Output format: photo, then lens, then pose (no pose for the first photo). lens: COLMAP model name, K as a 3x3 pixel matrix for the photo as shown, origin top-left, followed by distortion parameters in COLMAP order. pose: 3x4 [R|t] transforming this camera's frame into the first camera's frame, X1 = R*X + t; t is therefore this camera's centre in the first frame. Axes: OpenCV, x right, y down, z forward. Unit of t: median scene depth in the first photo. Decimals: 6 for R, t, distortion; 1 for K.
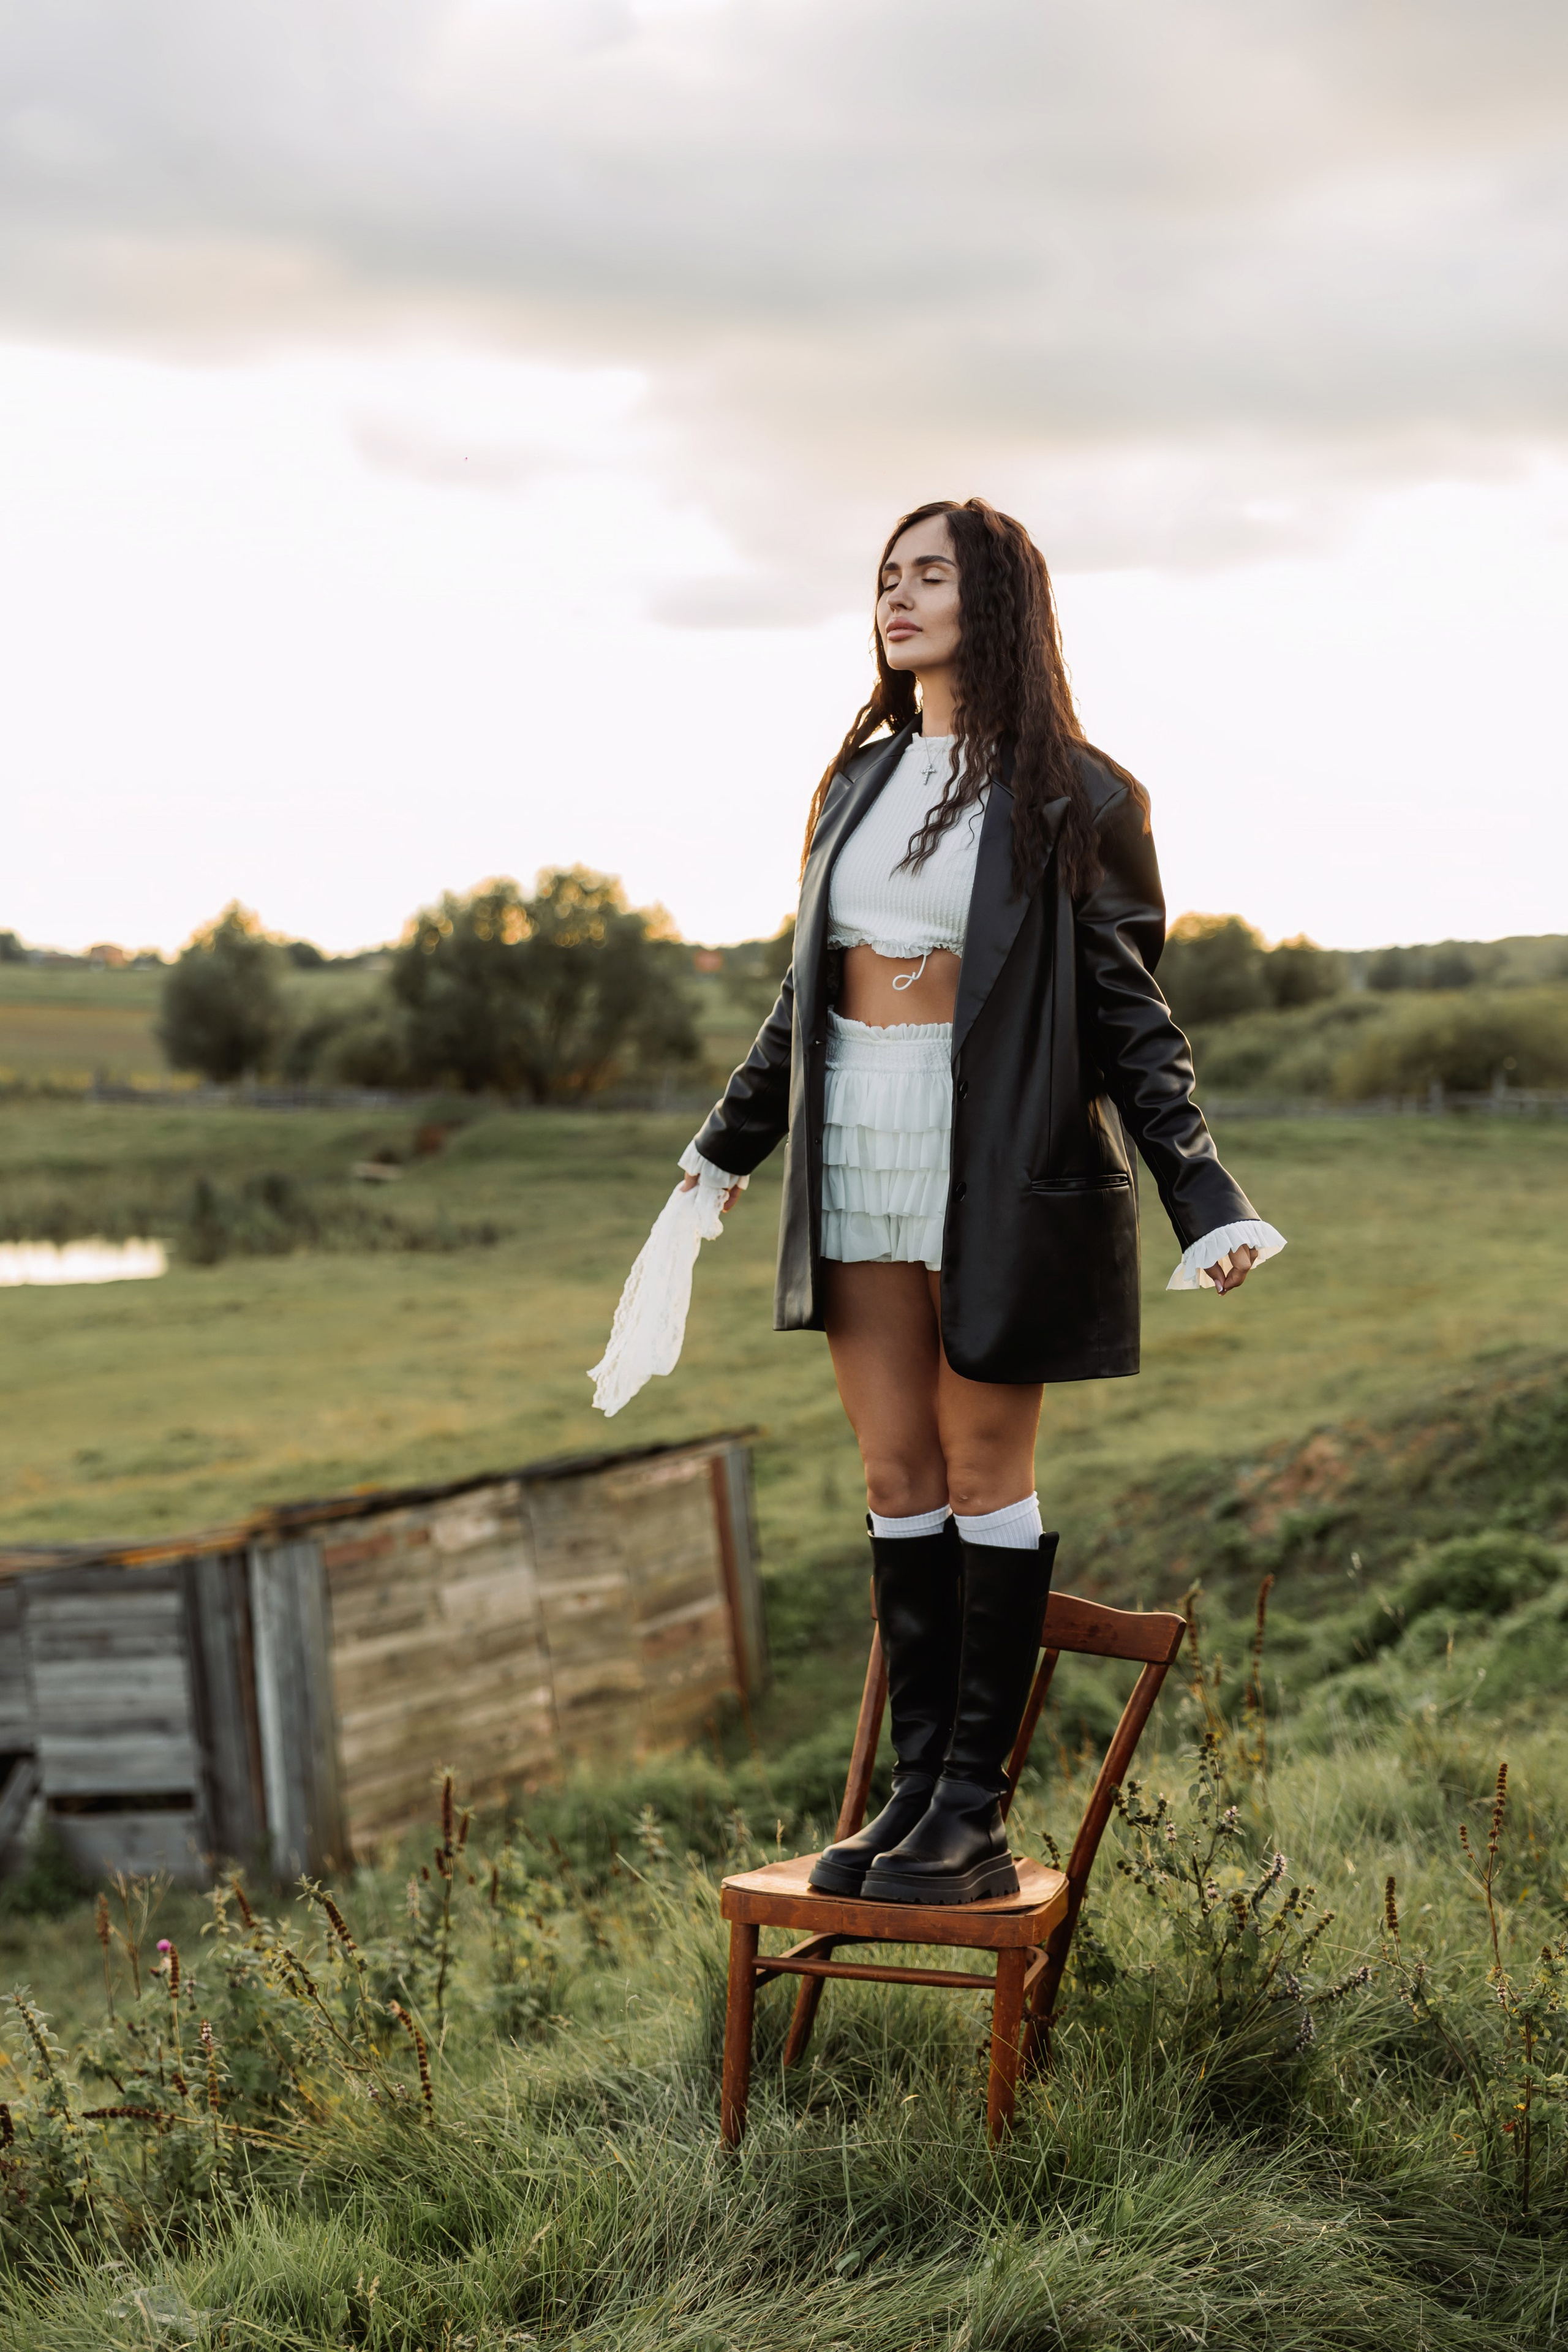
lens RADIAL K [[3558.0, 0, 784.0], [0, 3558.0, 1176.0], [0, 0, 1]] dist [0.006796, -0.009157]
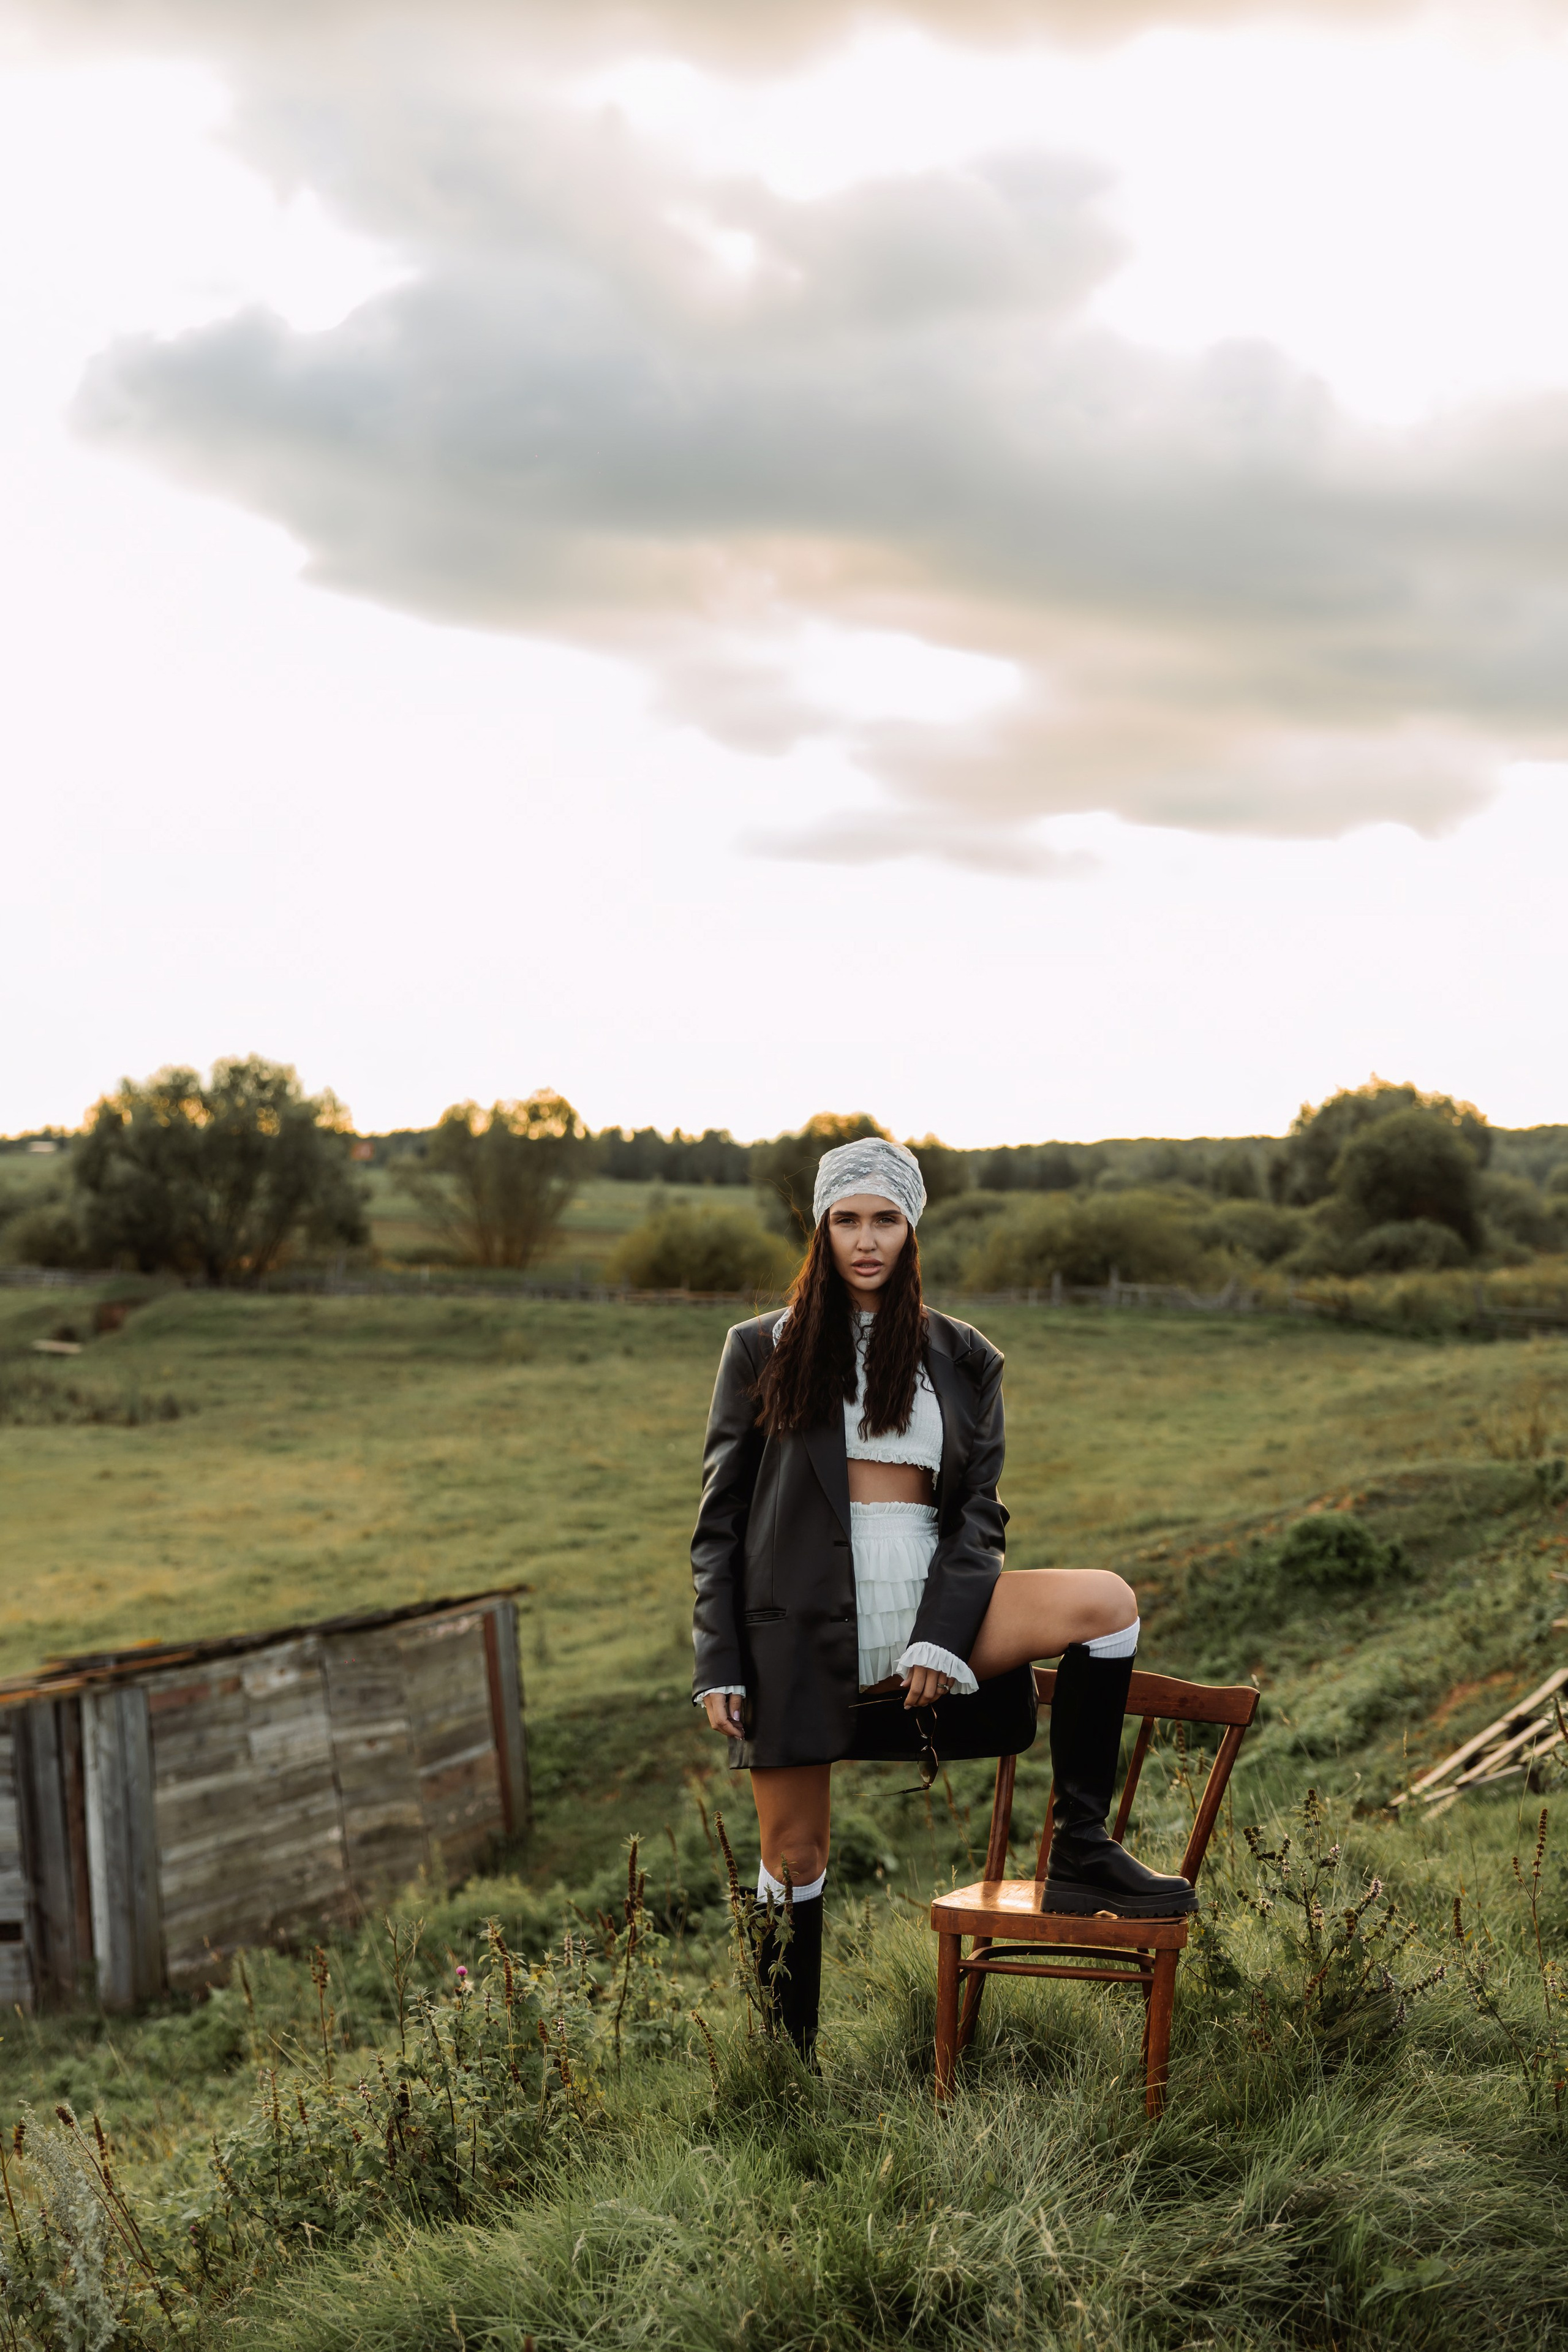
lens RADIAL K [[3401.0, 0, 784.0], [0, 3401.0, 1176.0], [0, 0, 1]] dist [0.000072, 0.041958]
pose [[0.993489, 0.016440, 0.112732, -0.046938], [-0.010404, 0.998491, -0.053924, 0.000679], [-0.113449, 0.052400, 0.992161, -0.047170]]
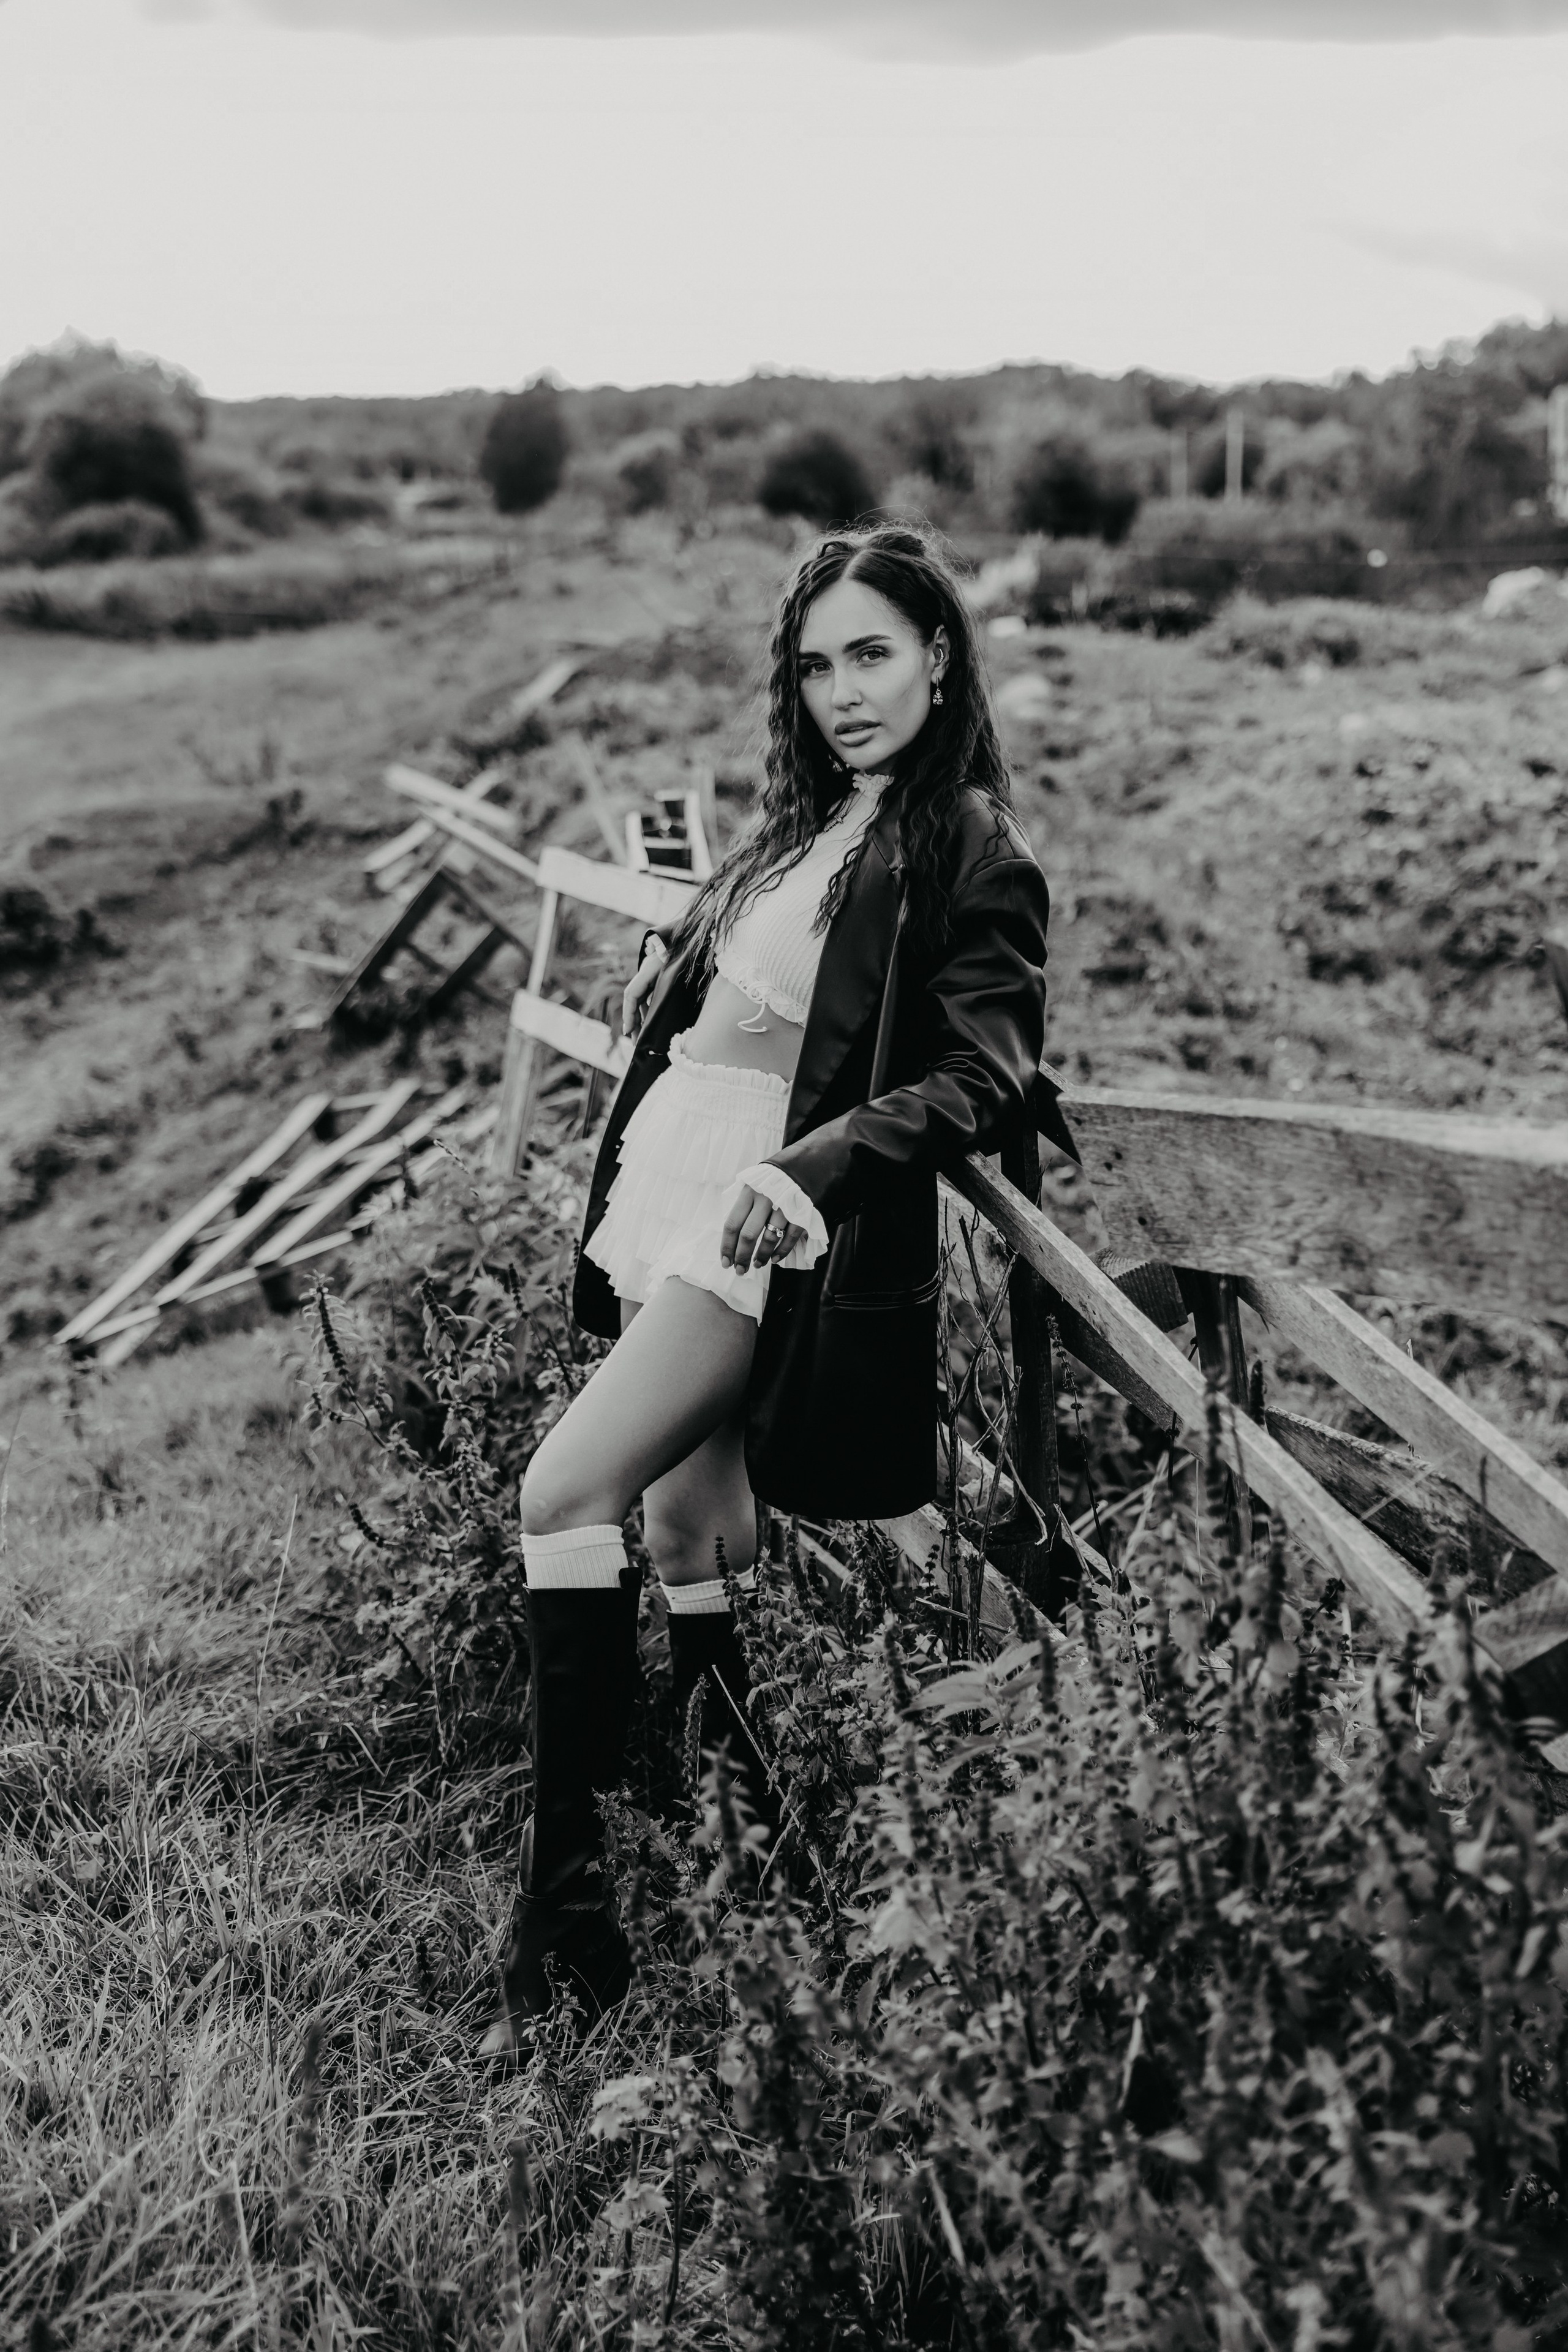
lens RADIAL K [[3672.3, 0, 784.0], [0, 3672.3, 1176.0], [0, 0, 1]] dist [0.067447, 0.061325]
pose [[0.891903, -0.071463, 0.446545, 0.015859], [0.011178, 0.990617, 0.136207, 0.002975], [-0.452089, -0.116492, 0.884333, 0.132867]]
